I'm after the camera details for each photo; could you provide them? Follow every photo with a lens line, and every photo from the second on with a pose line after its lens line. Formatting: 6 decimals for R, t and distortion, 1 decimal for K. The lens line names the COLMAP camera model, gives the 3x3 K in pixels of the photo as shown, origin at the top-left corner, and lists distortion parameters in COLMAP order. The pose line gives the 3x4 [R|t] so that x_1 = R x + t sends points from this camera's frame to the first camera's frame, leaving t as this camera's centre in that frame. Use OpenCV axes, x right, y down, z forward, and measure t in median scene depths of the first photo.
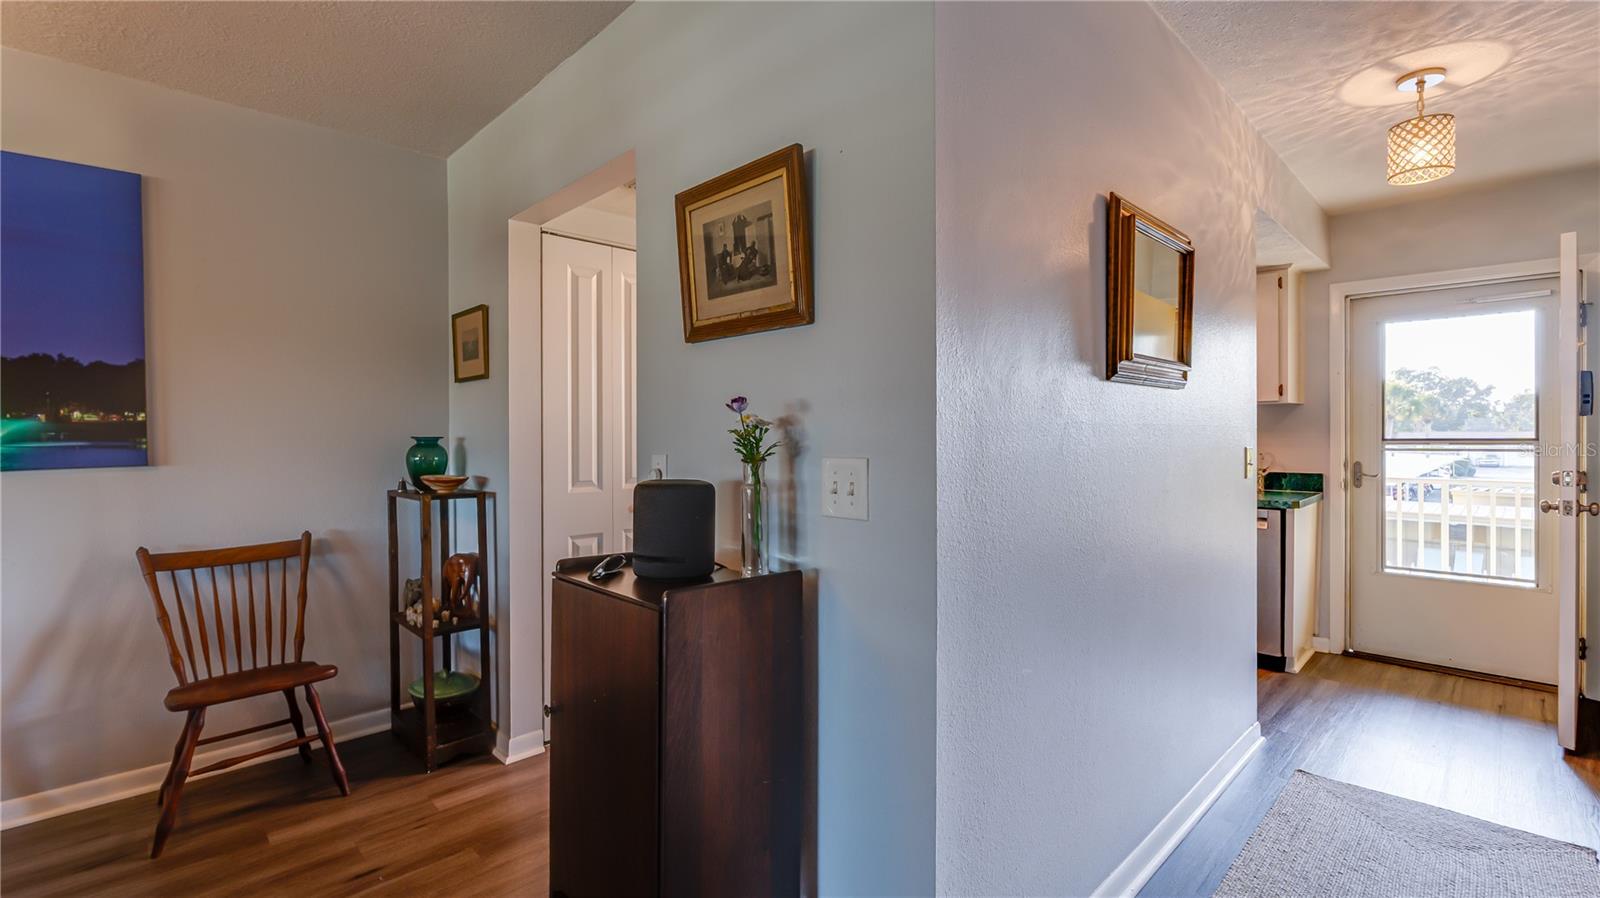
lens RADIAL K [[703.3, 0, 799.8], [0, 703.3, 443.1], [0, 0, 1]] dist [0.004346, 0.000729]
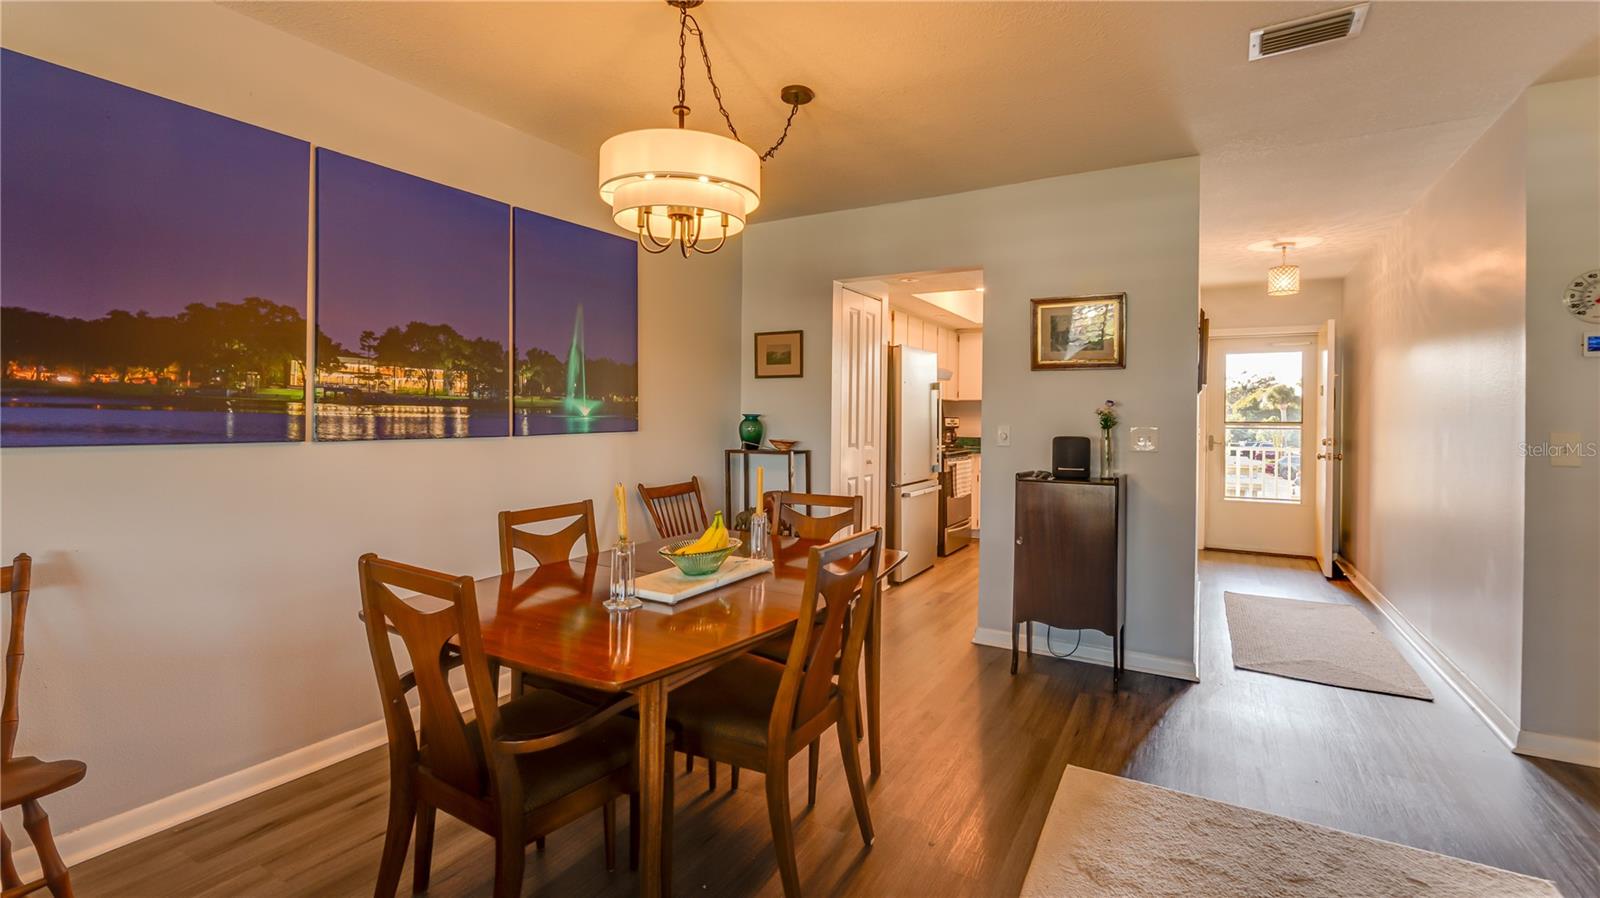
lens RADIAL K [[703.3, 0, 783.2], [0, 703.3, 420.3], [0, 0, 1]] dist [0.004346, 0.000729]
pose [[0.964412, 0.010291, 0.264202, -1.035506], [-0.009124, 0.999942, -0.005645, 0.014606], [-0.264245, 0.003034, 0.964451, -0.575461]]
